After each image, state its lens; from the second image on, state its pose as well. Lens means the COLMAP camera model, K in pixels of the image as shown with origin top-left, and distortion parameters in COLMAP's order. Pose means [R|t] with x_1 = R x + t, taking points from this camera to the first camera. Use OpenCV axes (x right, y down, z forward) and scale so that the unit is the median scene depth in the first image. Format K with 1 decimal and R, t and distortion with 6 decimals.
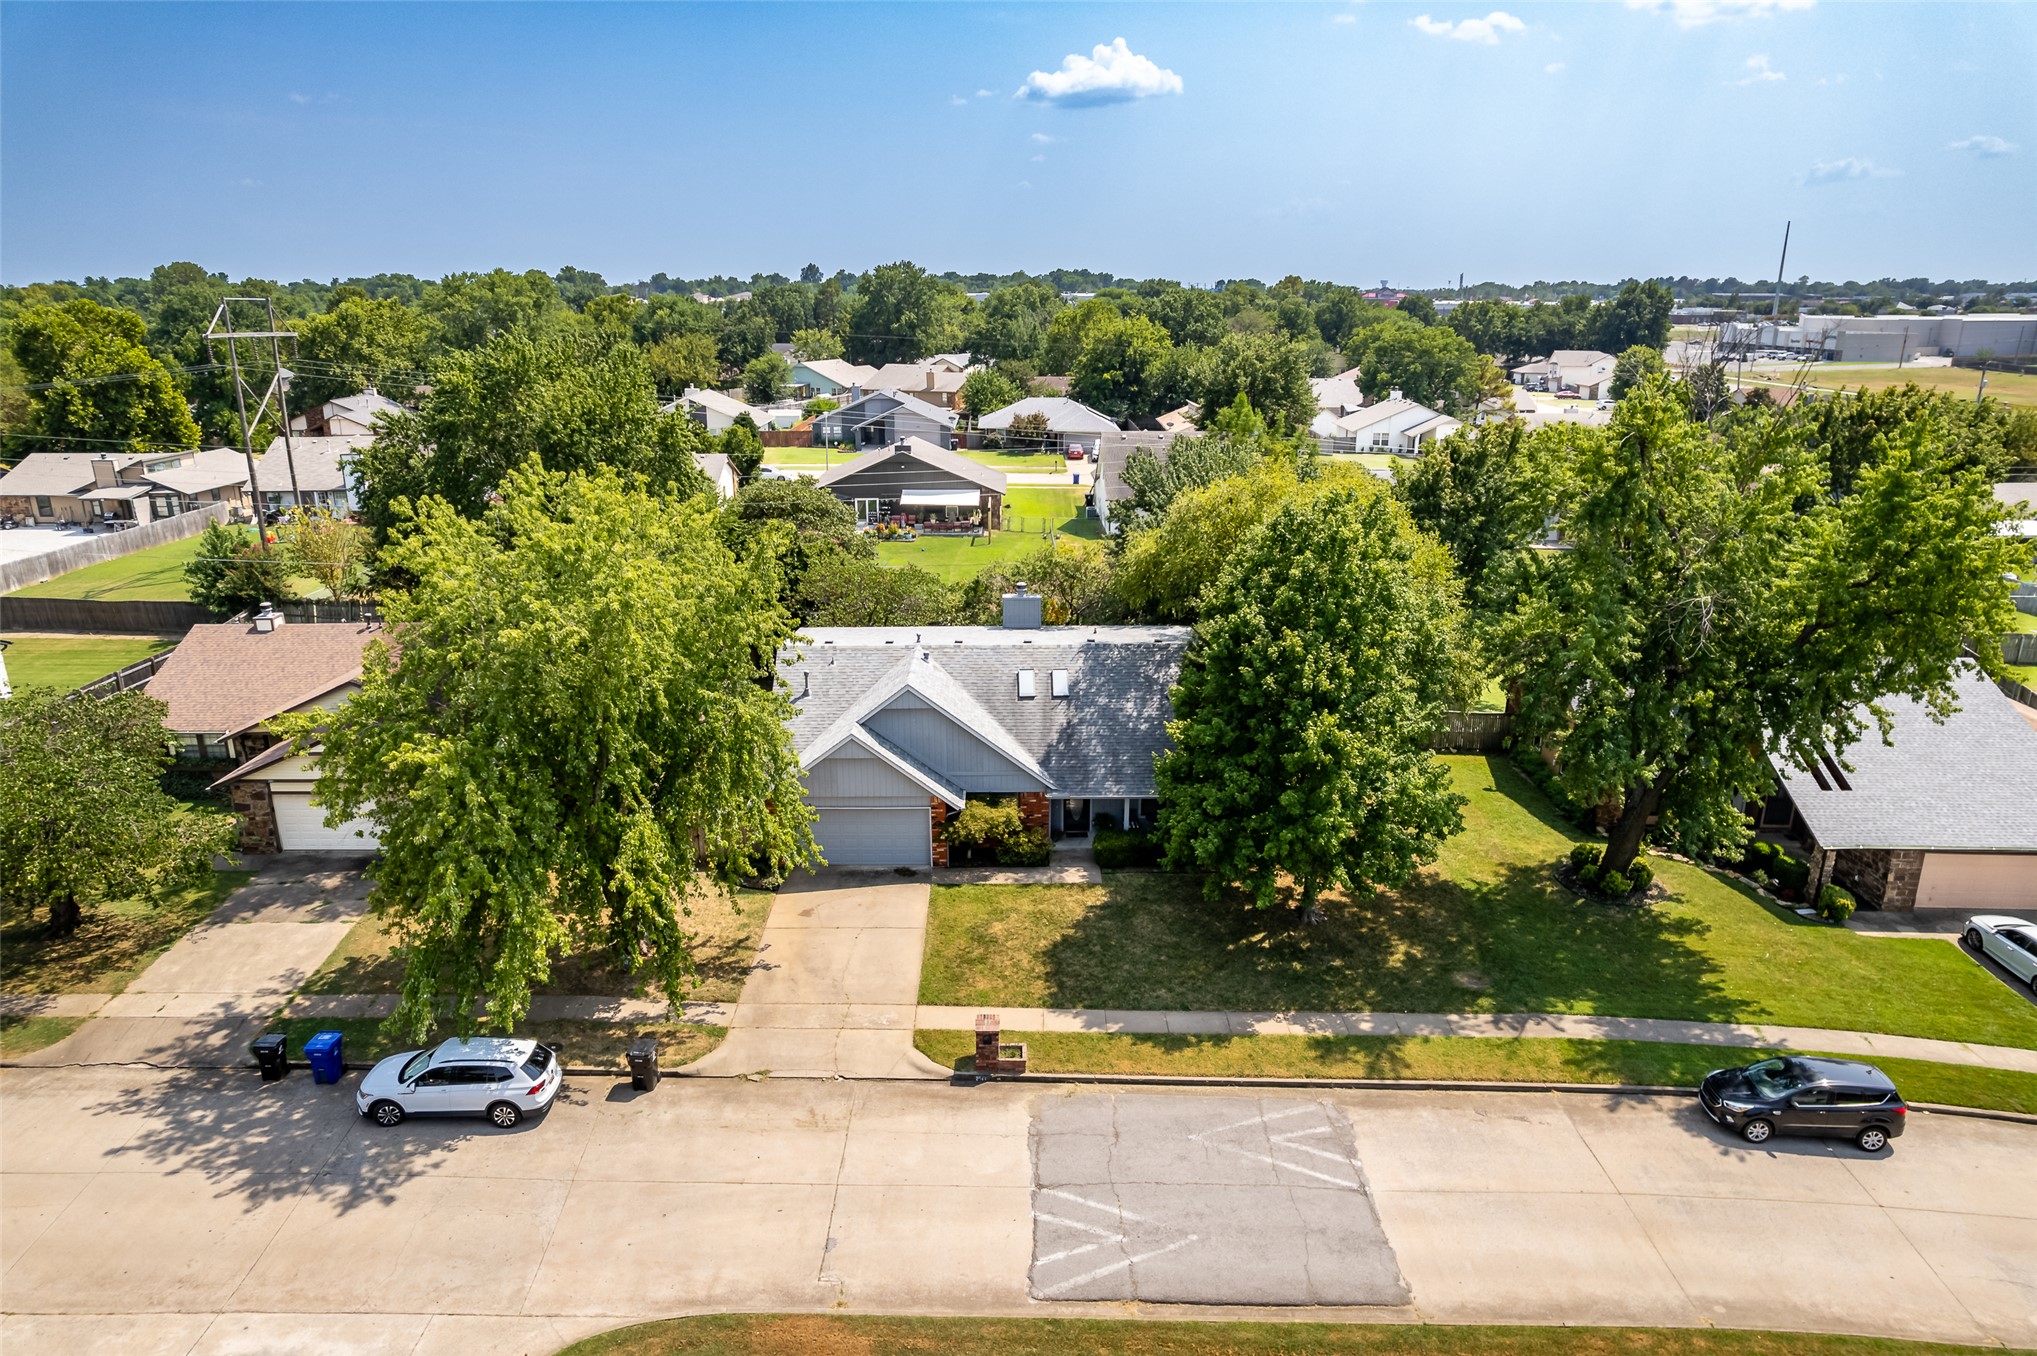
lens RADIAL K [[1305.9, 0, 1021.1], [0, 1305.9, 681.5], [0, 0, 1]] dist [-0.078495, 0.067384]
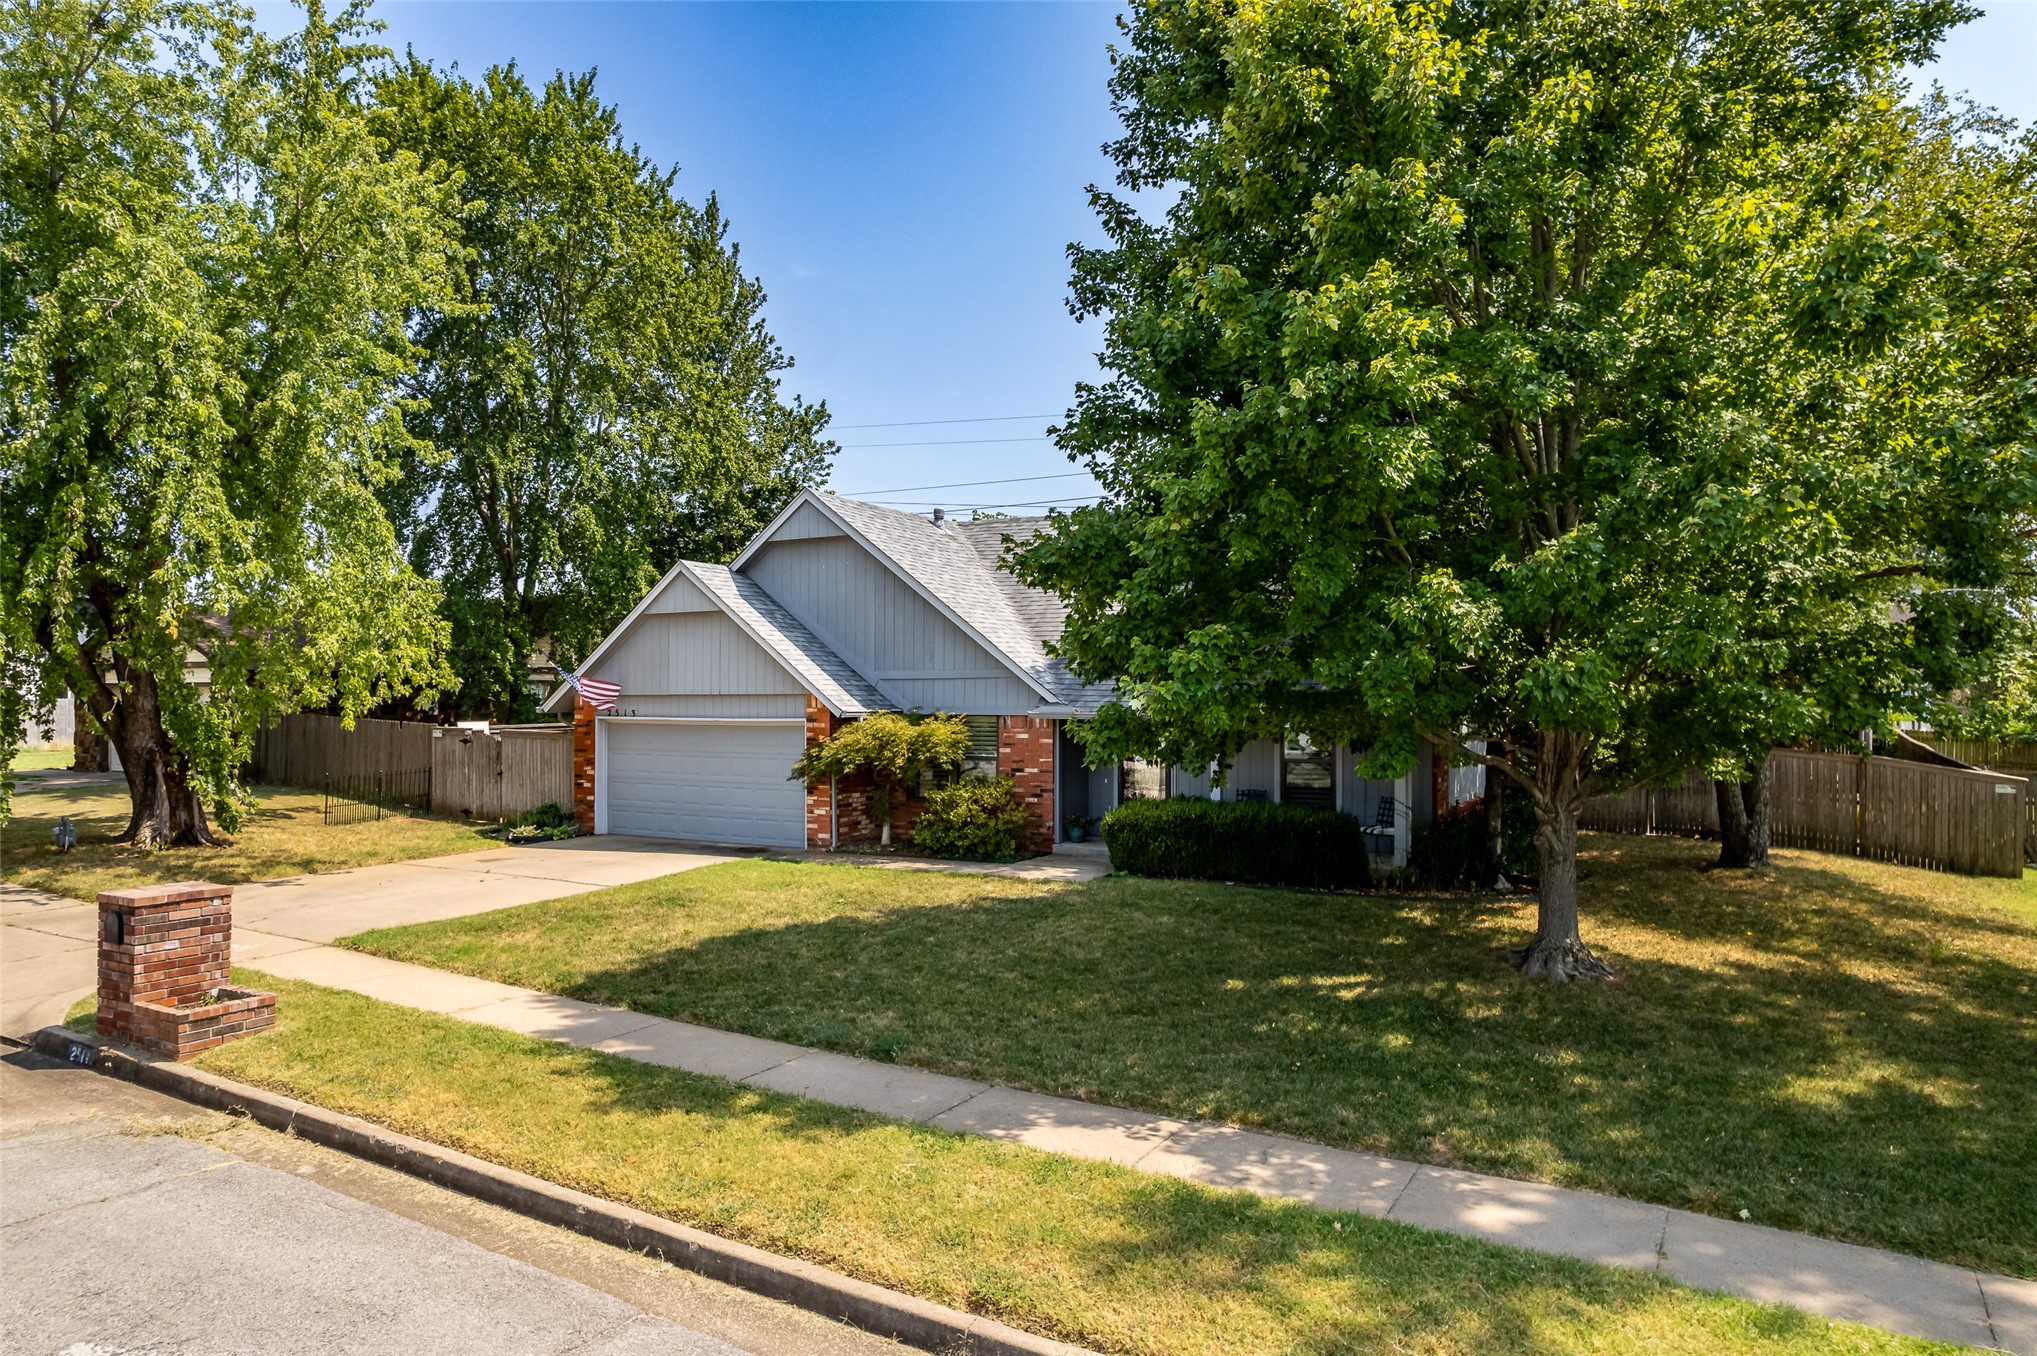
lens RADIAL K [[1305.9, 0, 1021.1], [0, 1305.9, 681.5], [0, 0, 1]] dist [-0.078495, 0.067384]
pose [[0.871524, -0.005813, -0.490319, 0.289002], [-0.142135, 0.954007, -0.263949, 0.237746], [0.469302, 0.299729, 0.830613, 0.726750]]
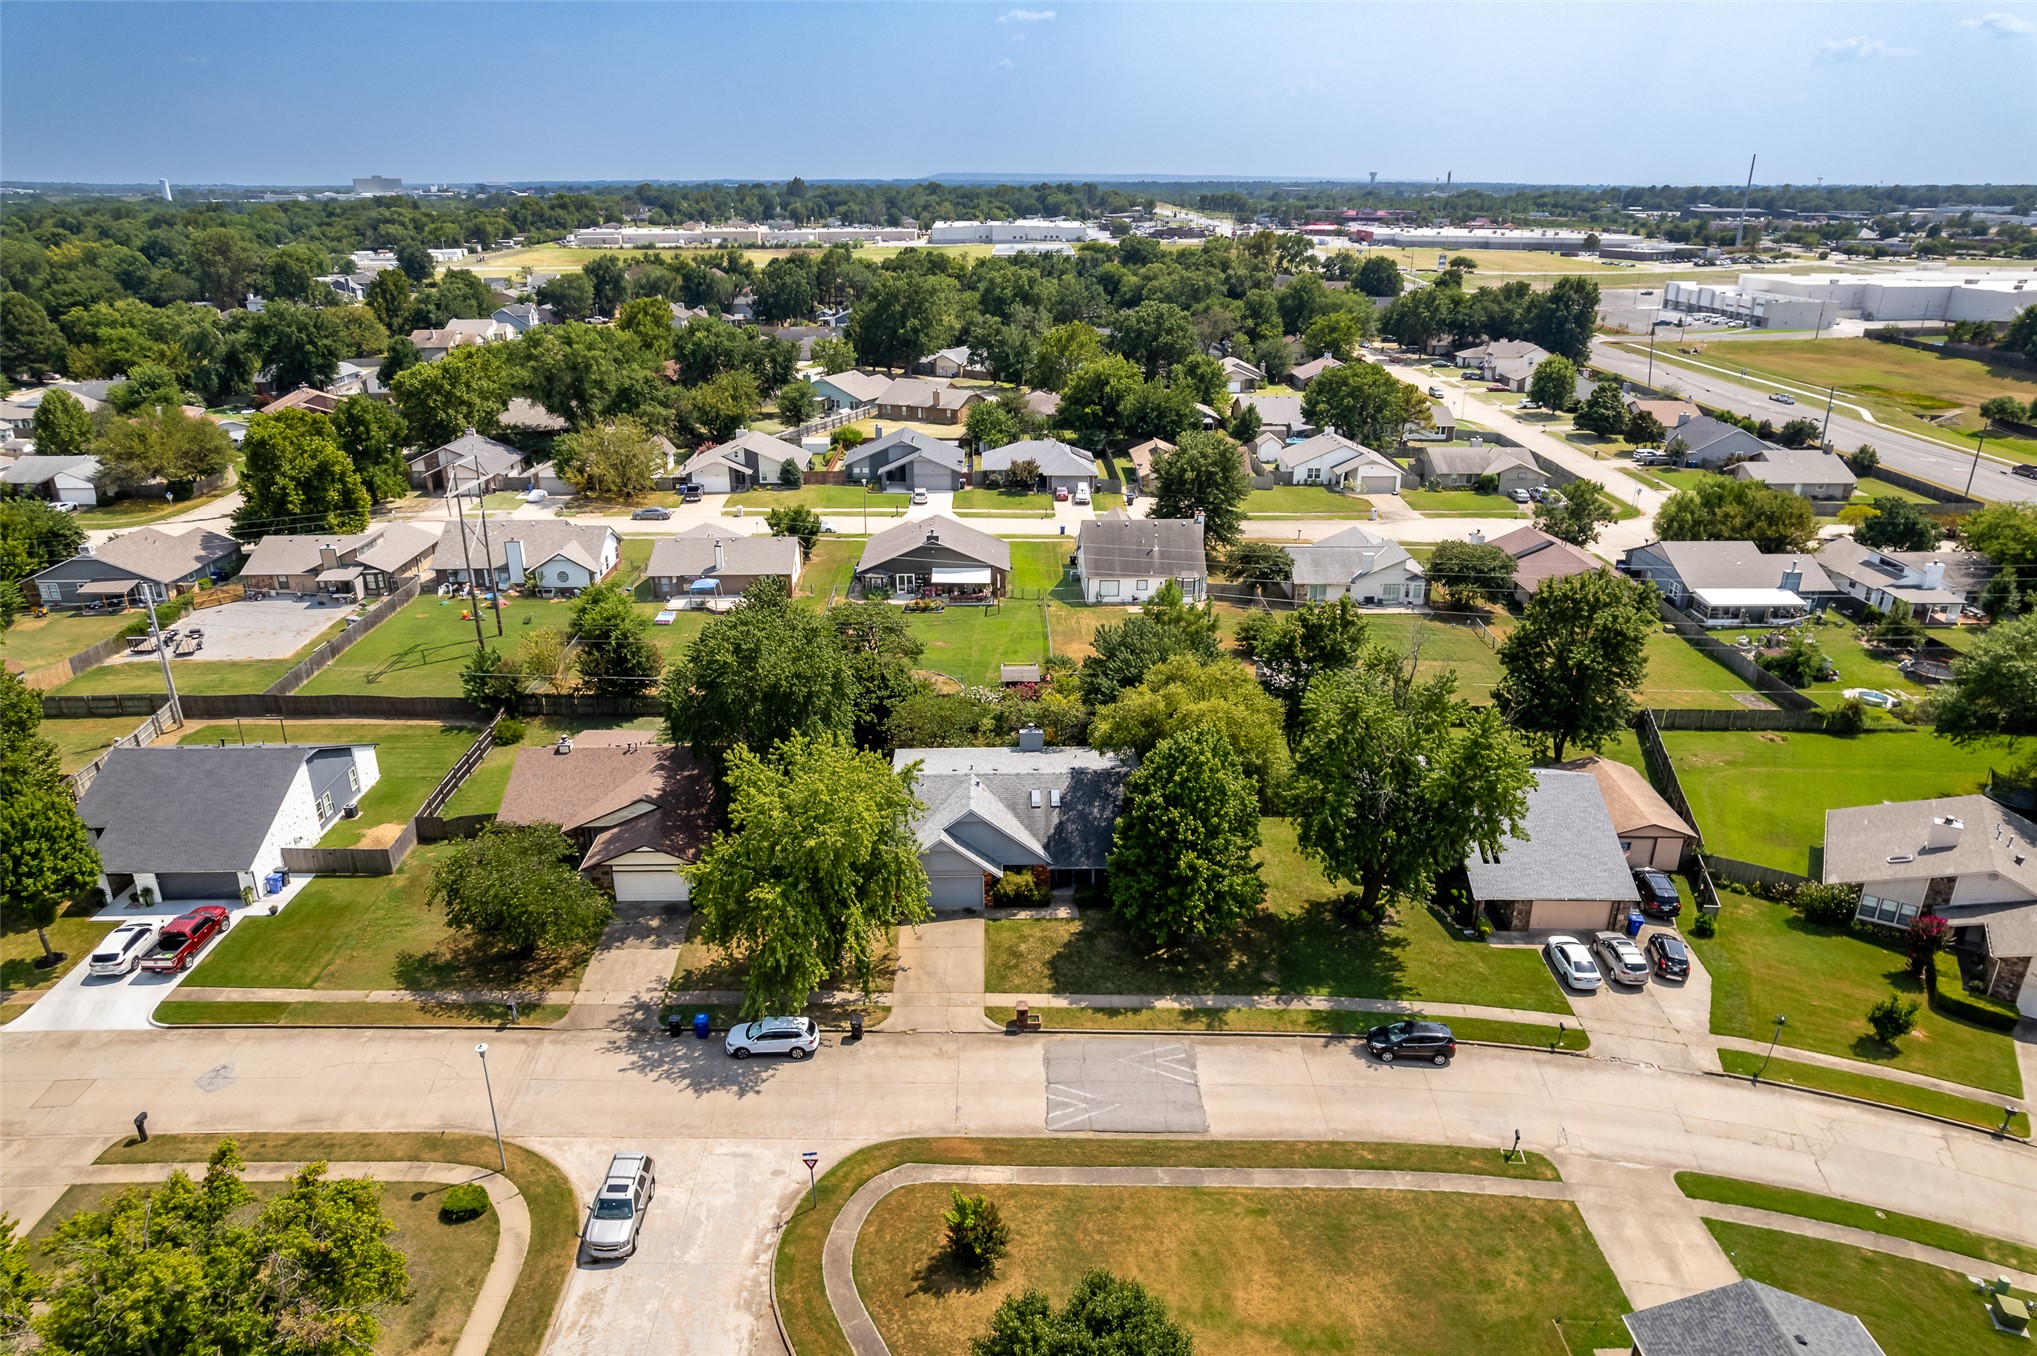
lens RADIAL K [[1305.9, 0, 1021.1], [0, 1305.9, 681.5], [0, 0, 1]] dist [-0.078495, 0.067384]
pose [[0.999924, -0.003111, 0.011967, -0.045045], [0.002149, 0.996827, 0.079573, -0.367514], [-0.012177, -0.079541, 0.996757, -0.902531]]
